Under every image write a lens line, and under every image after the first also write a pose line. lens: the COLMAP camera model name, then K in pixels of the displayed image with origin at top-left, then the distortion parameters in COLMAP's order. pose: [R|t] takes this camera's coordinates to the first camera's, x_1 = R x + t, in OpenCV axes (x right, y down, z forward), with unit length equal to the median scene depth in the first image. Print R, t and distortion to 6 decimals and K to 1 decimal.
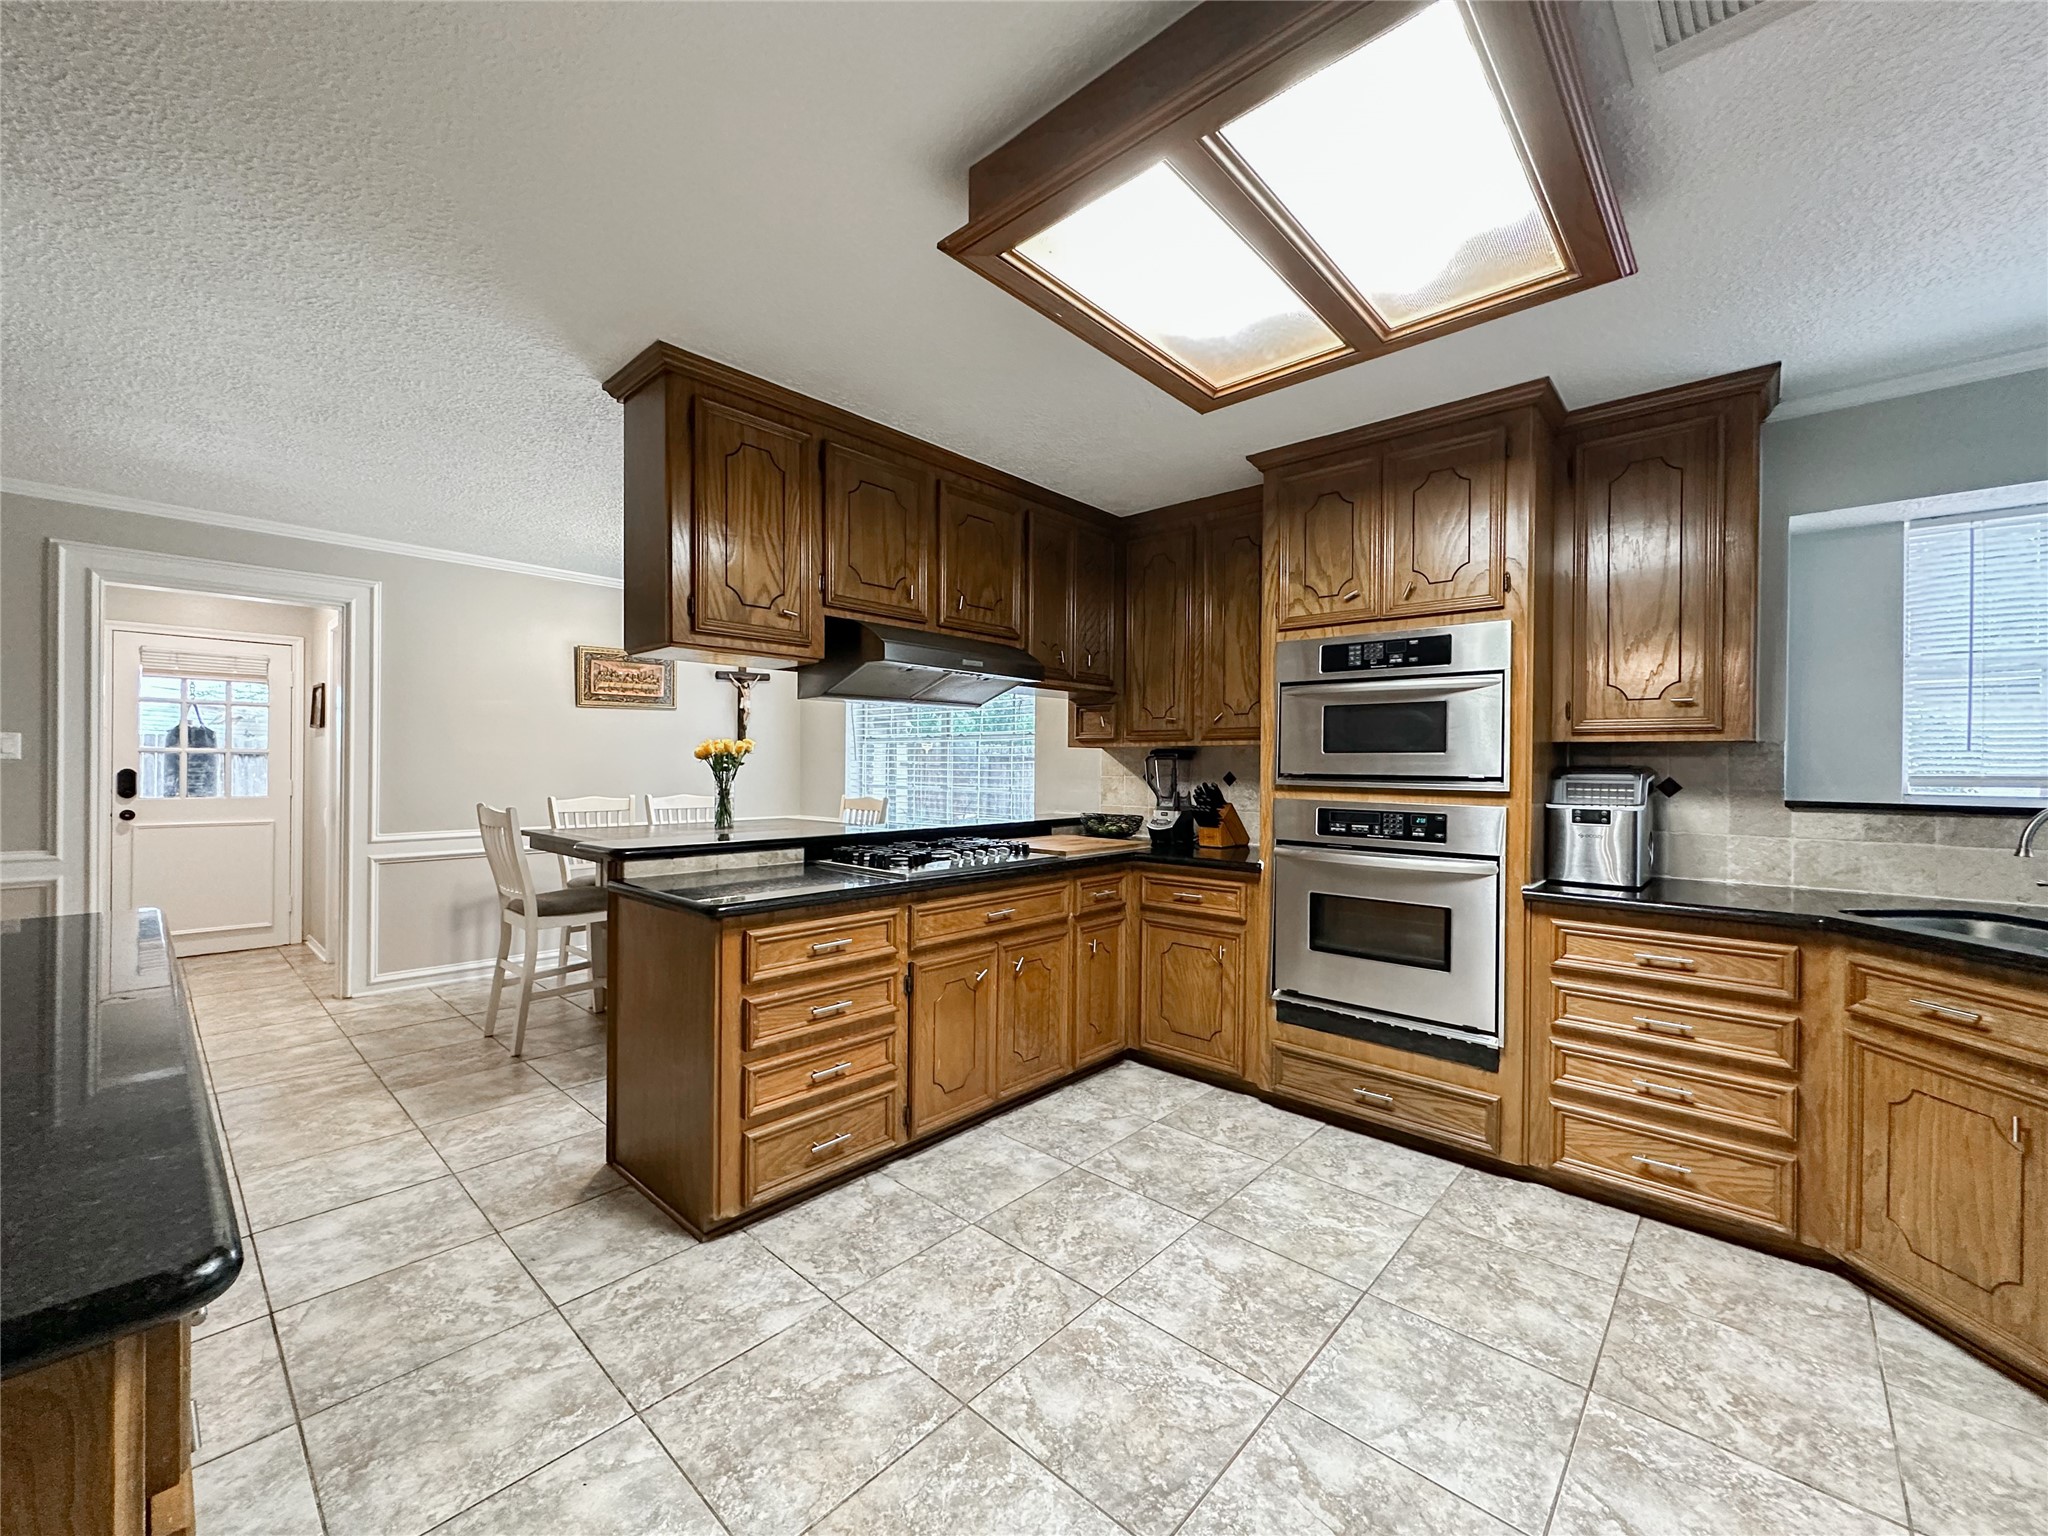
lens RADIAL K [[829.5, 0, 1017.8], [0, 829.5, 768.7], [0, 0, 1]] dist [-0.001124, 0.000027]
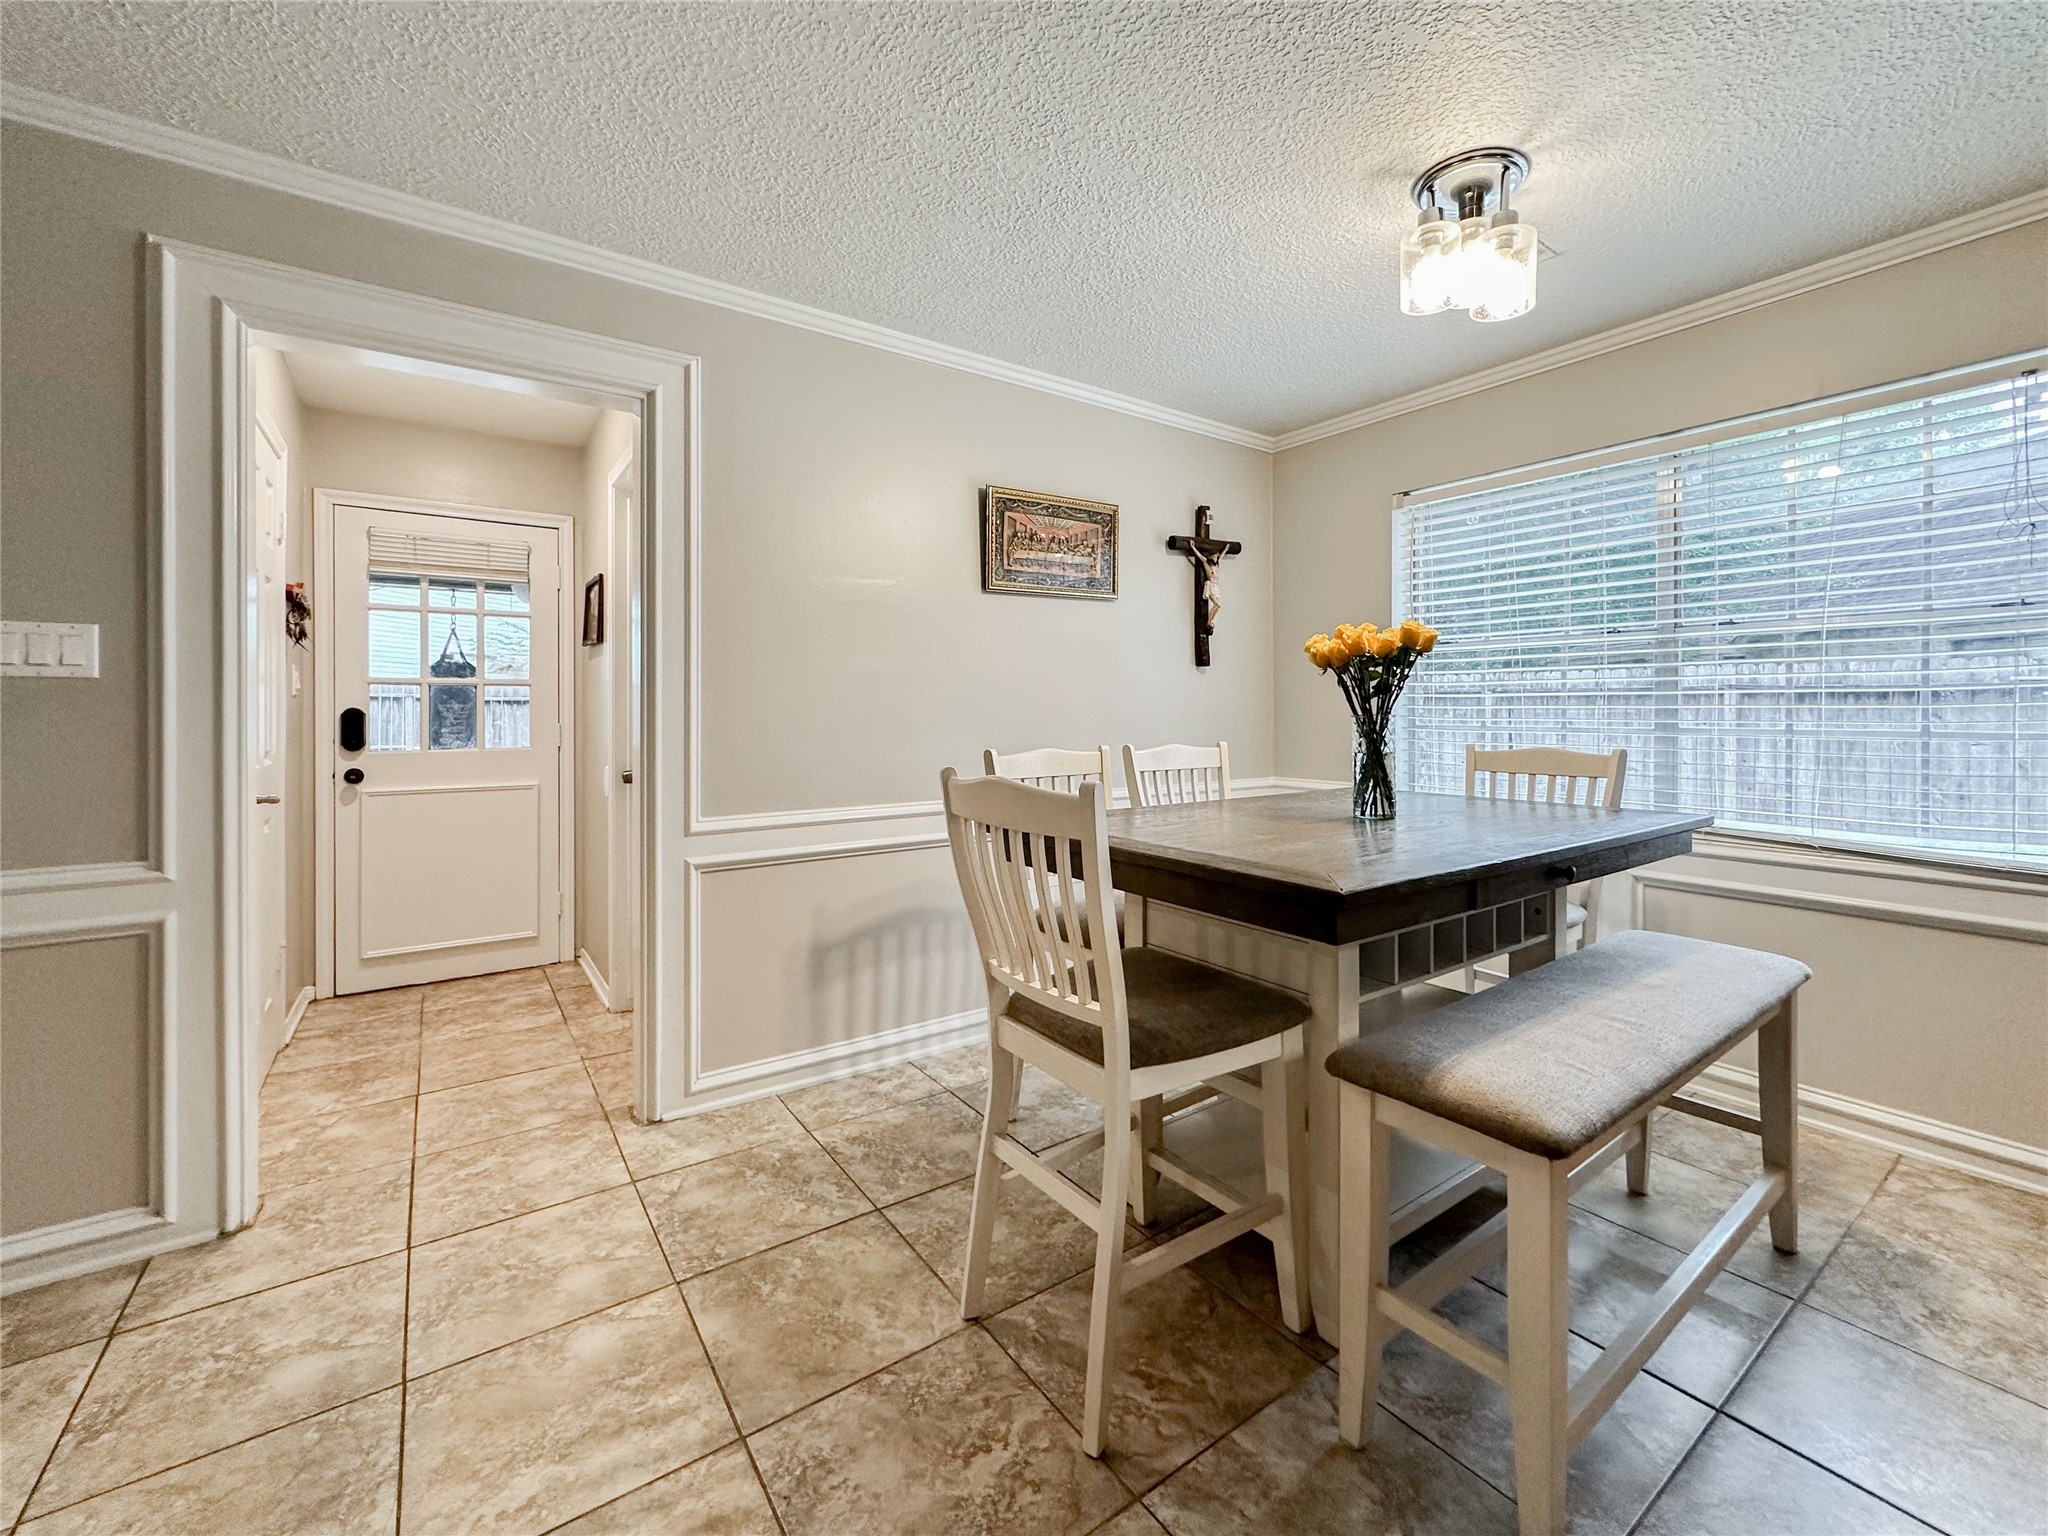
lens RADIAL K [[829.5, 0, 1004.8], [0, 829.5, 710.5], [0, 0, 1]] dist [-0.001124, 0.000027]
pose [[0.975851, -0.012454, -0.218081, -0.761118], [0.011108, 0.999911, -0.007397, 0.024061], [0.218154, 0.004796, 0.975903, 0.852360]]
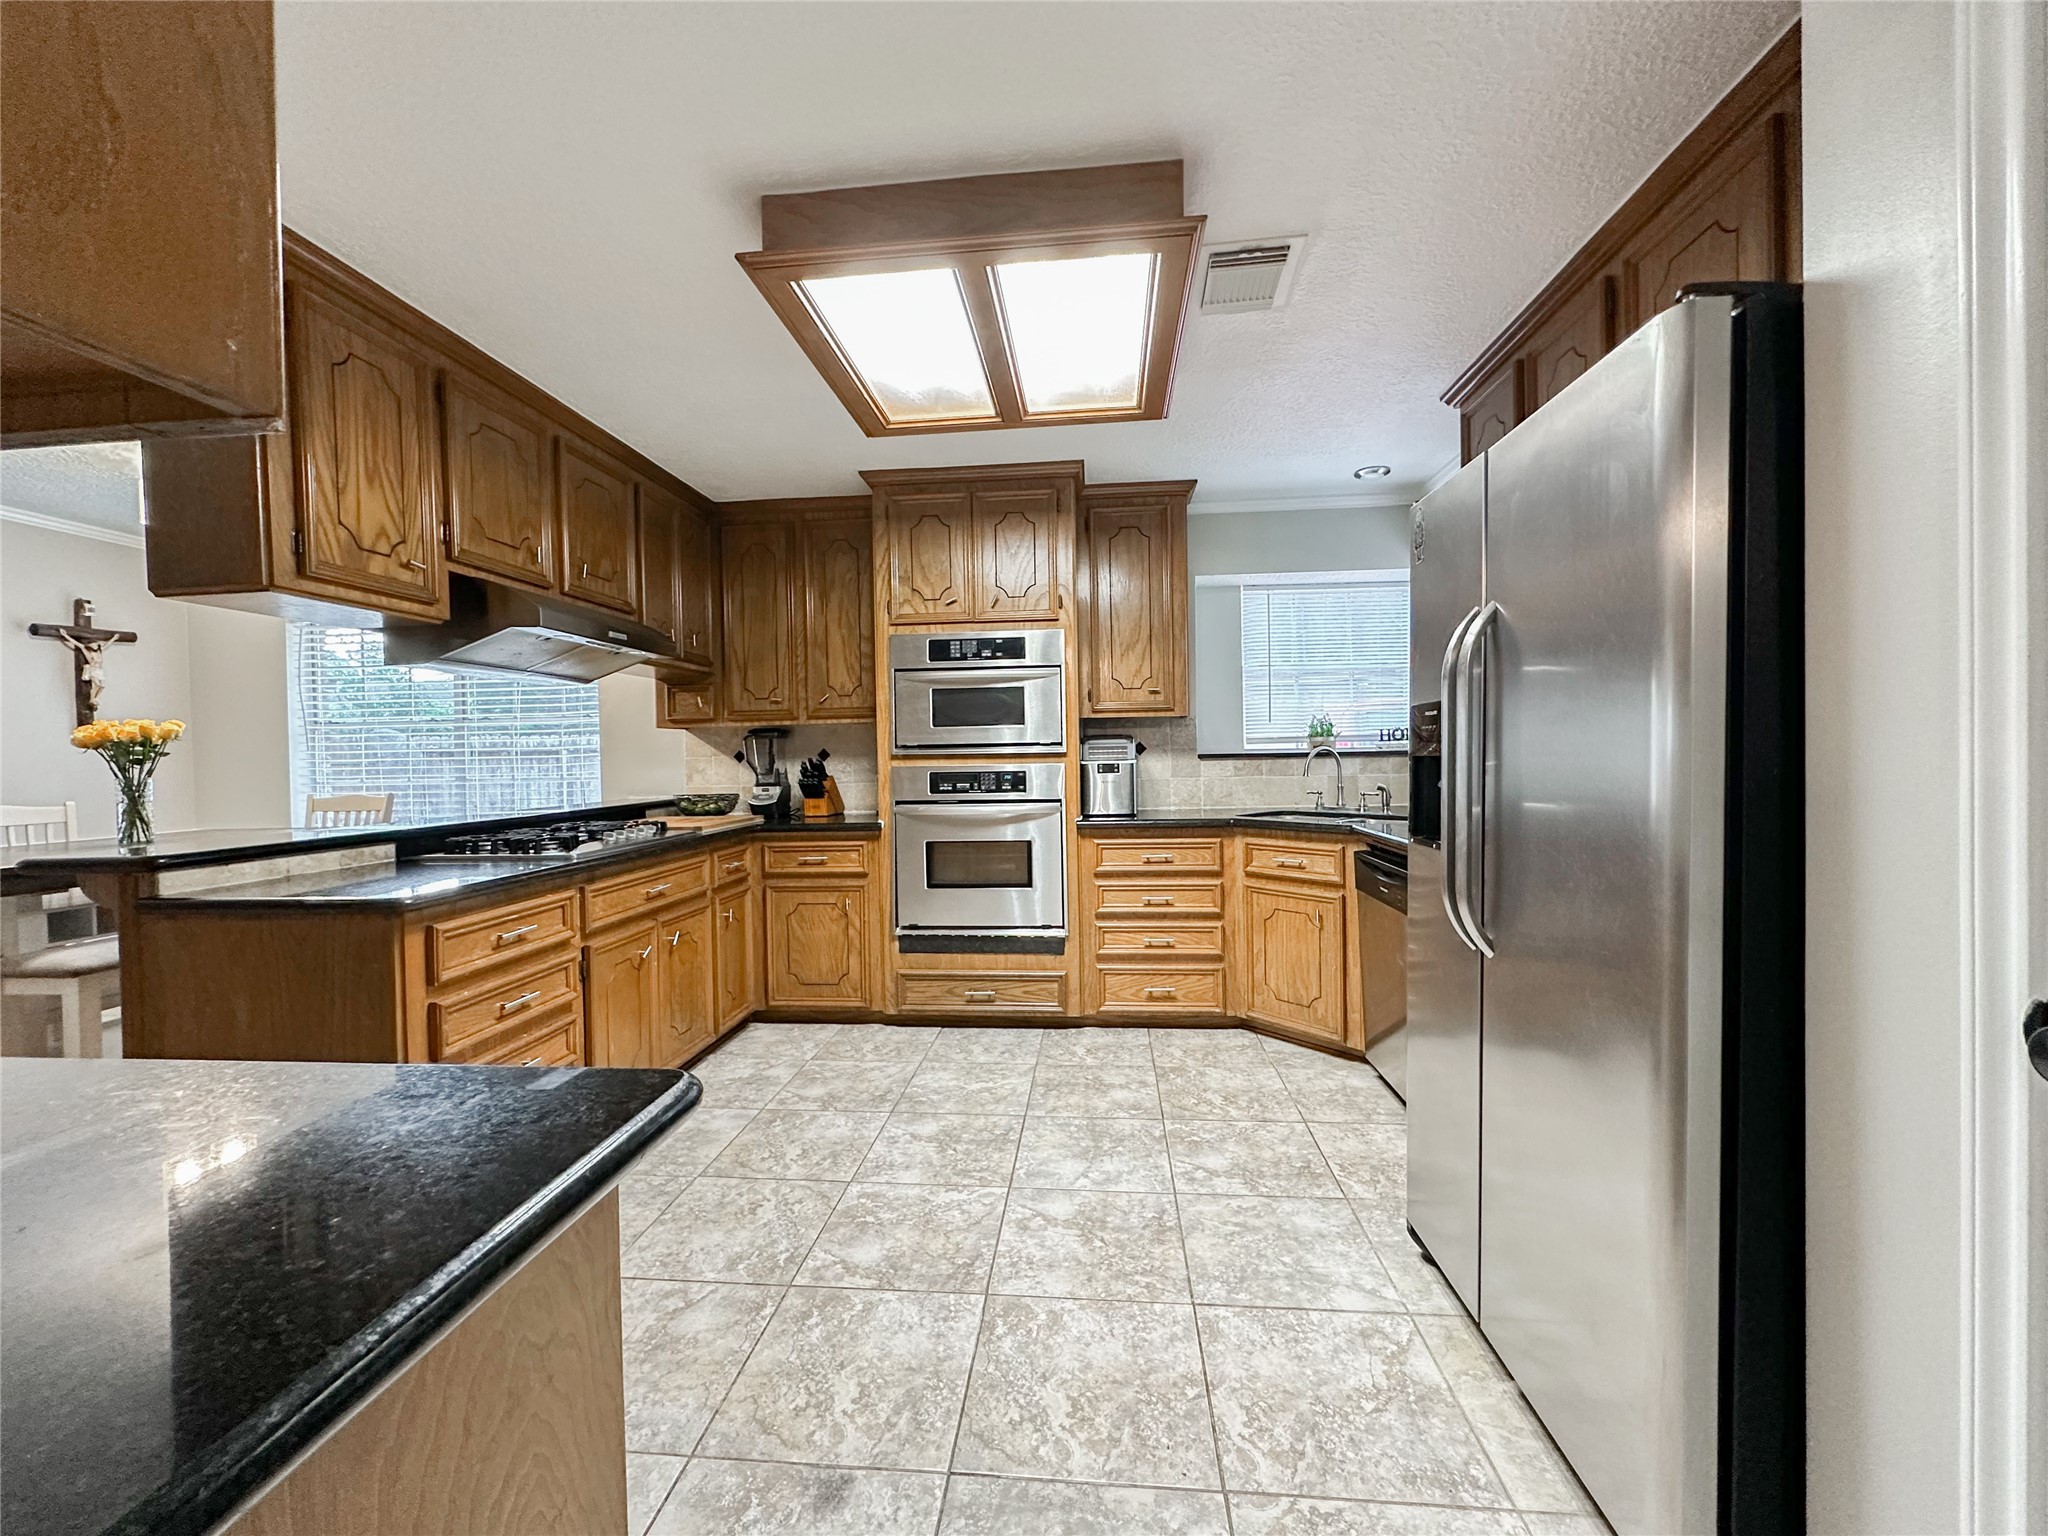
lens RADIAL K [[829.5, 0, 1032.4], [0, 829.5, 768.6], [0, 0, 1]] dist [-0.001124, 0.000027]
pose [[0.792464, -0.034782, 0.608926, -0.286785], [0.029470, 0.999390, 0.018734, 0.025992], [-0.609206, 0.003099, 0.793006, -0.069691]]
